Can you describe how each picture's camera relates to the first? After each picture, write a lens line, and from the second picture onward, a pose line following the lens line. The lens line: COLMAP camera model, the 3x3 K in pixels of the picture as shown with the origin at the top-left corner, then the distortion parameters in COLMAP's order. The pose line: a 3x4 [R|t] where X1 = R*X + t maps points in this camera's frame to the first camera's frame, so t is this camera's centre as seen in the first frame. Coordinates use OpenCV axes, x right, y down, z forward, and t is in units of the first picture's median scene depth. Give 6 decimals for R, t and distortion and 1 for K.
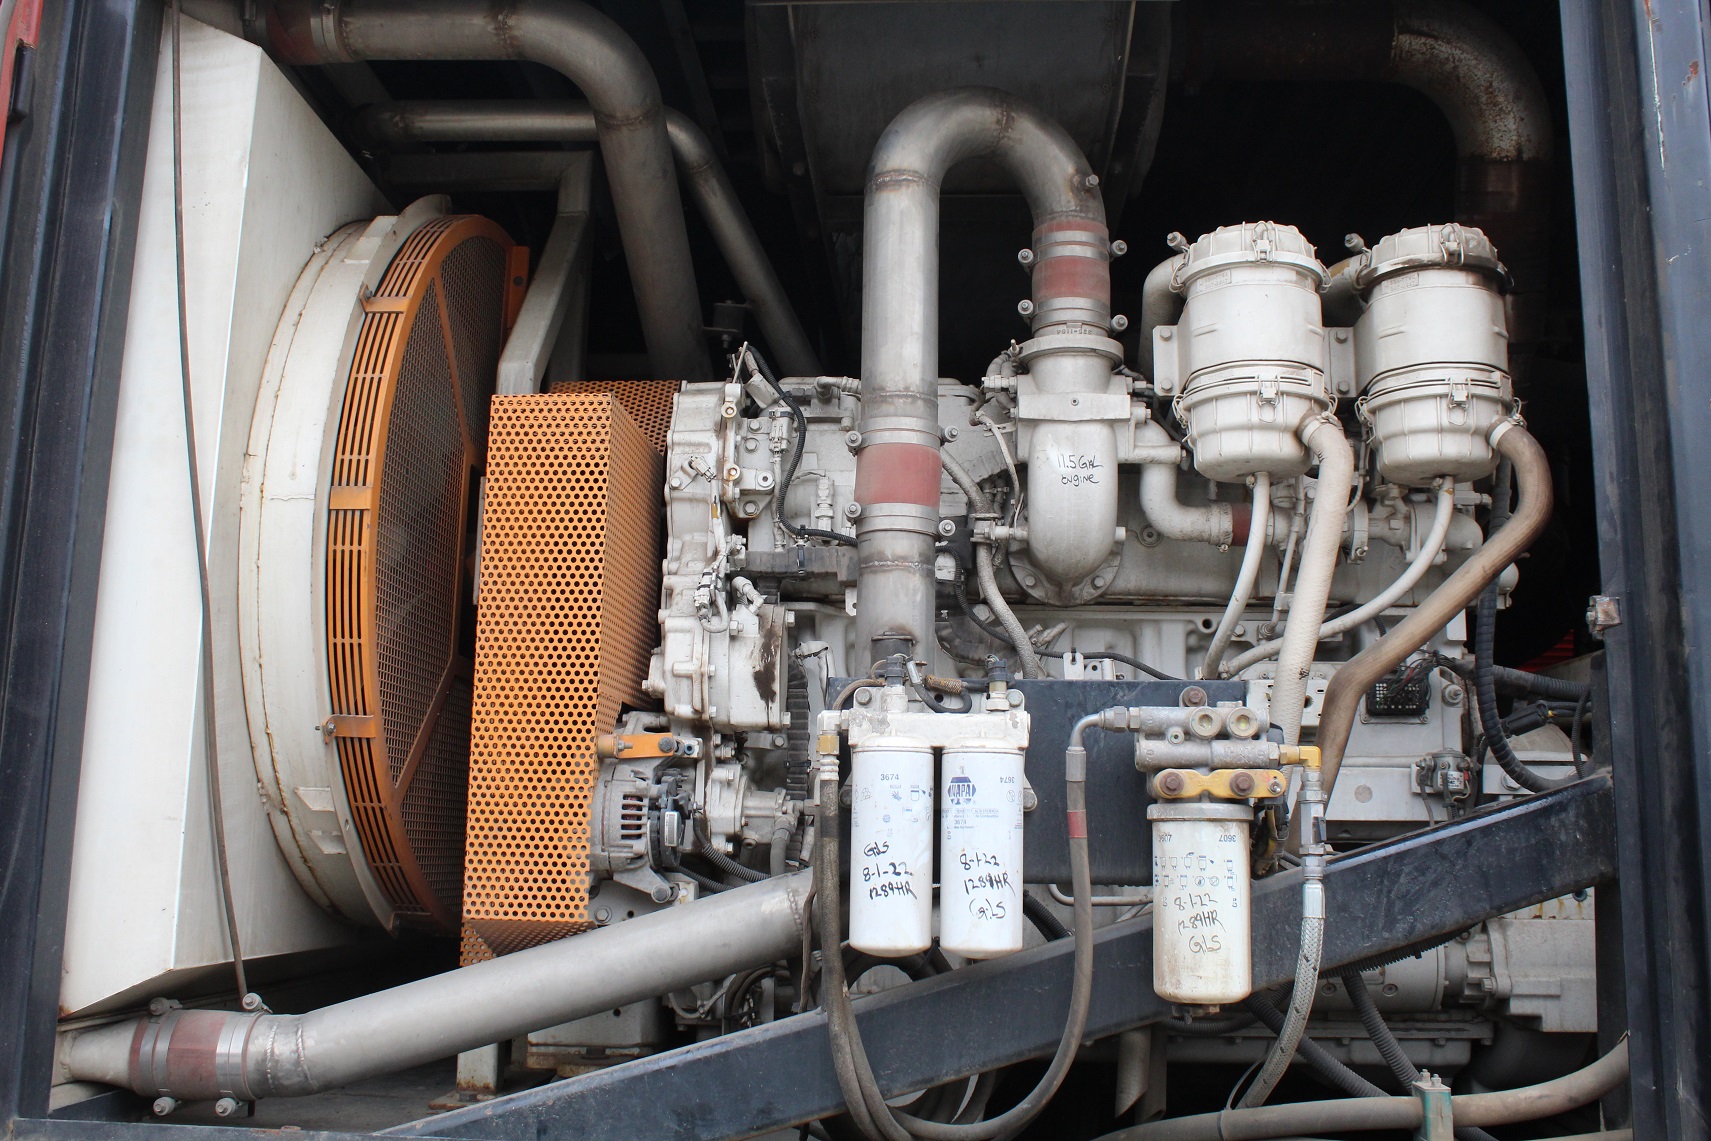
lens RADIAL K [[1665.5, 0, 855.5], [0, 1665.5, 570.5], [0, 0, 1]] dist [-0.156413, 0.167595]
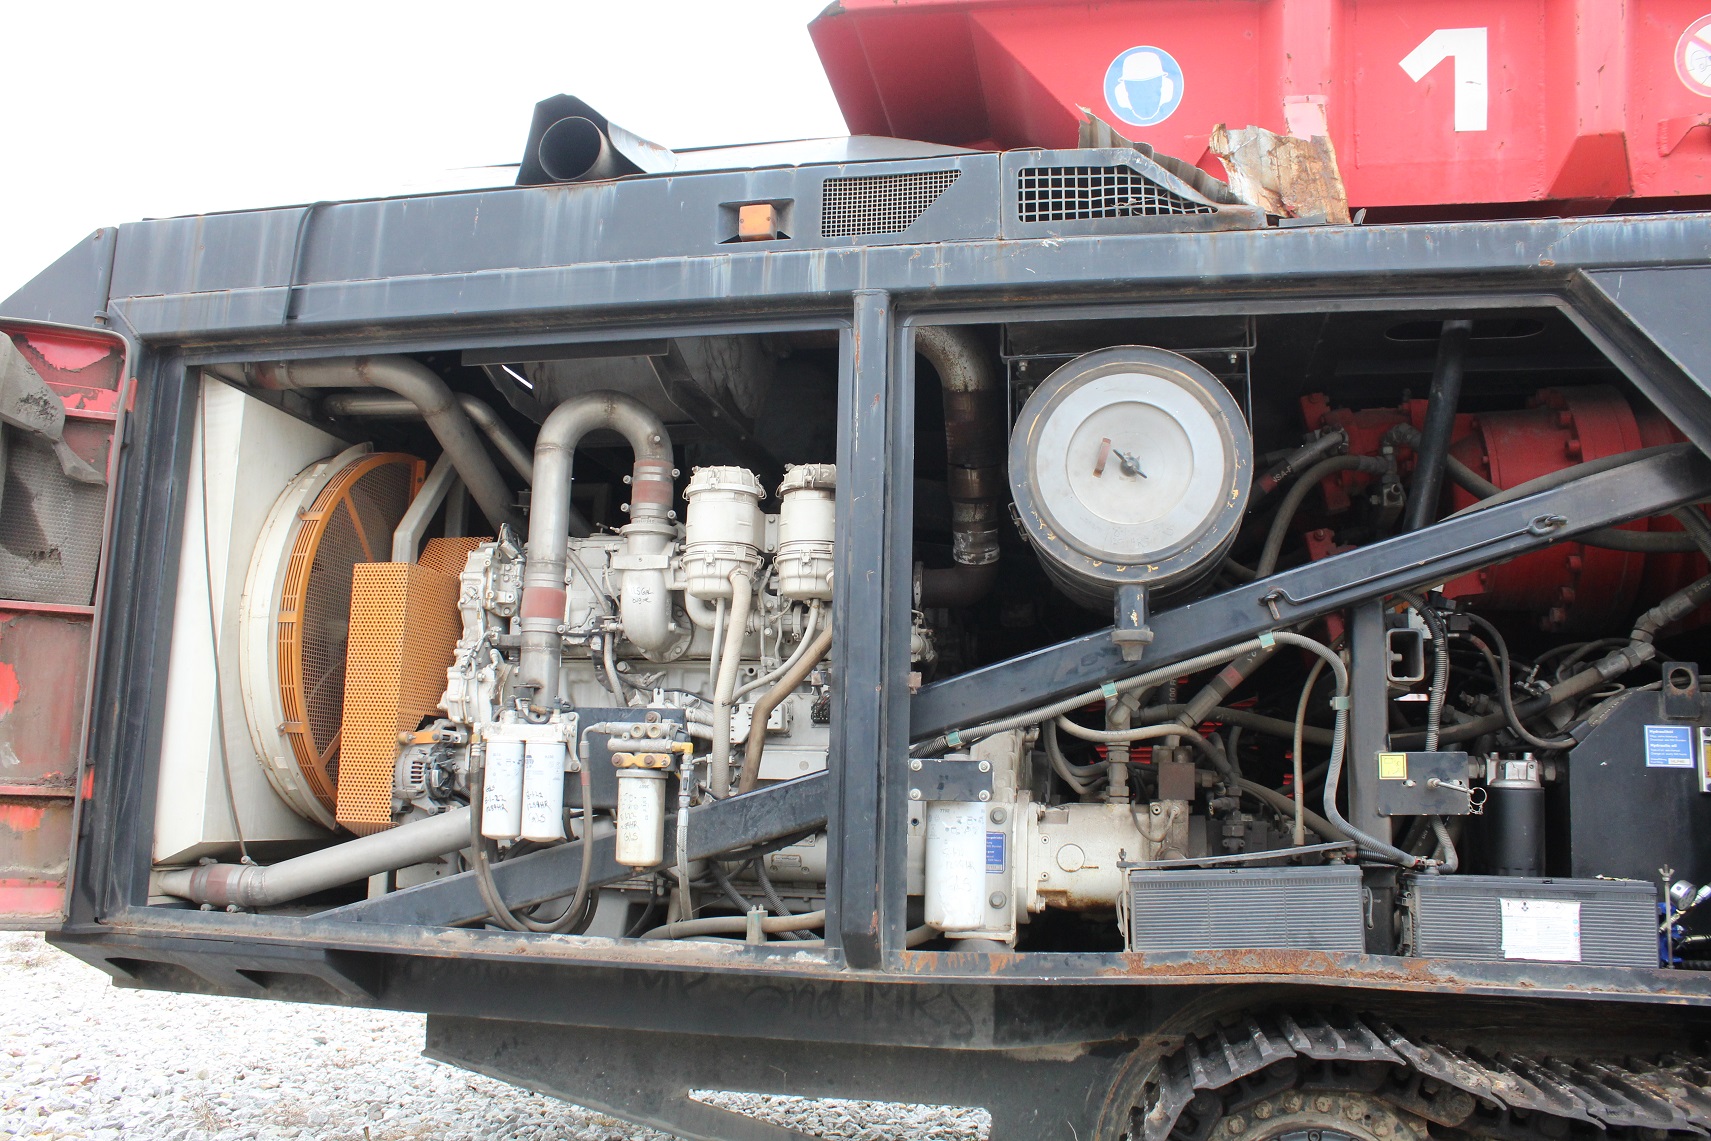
lens RADIAL K [[1445.9, 0, 855.5], [0, 1445.9, 570.5], [0, 0, 1]] dist [-0.184662, 0.180093]
pose [[0.989792, -0.017161, -0.141483, 0.646617], [0.018209, 0.999816, 0.006114, -0.099761], [0.141352, -0.008628, 0.989922, -0.645352]]
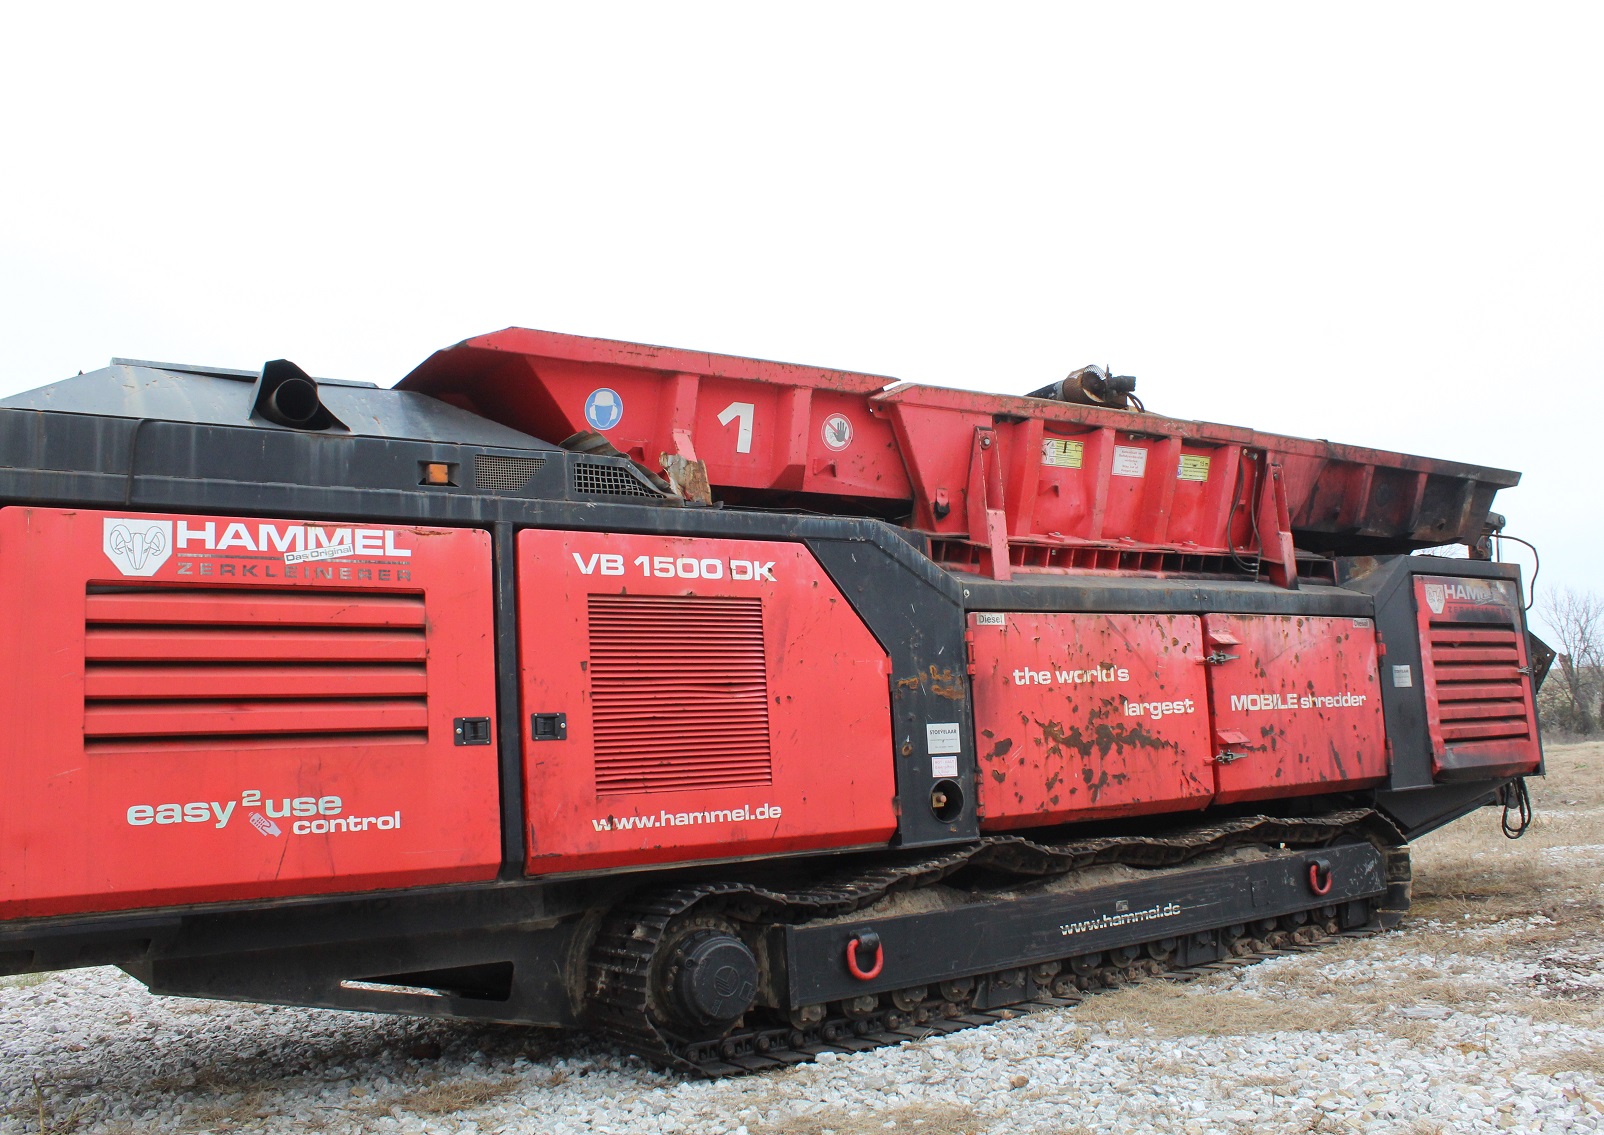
lens RADIAL K [[1455.9, 0, 802.0], [0, 1455.9, 567.5], [0, 0, 1]] dist [-0.007650, -0.004688]
pose [[0.806321, 0.025424, 0.590932, -0.902852], [-0.036514, 0.999310, 0.006829, -0.357404], [-0.590351, -0.027084, 0.806692, -1.926564]]
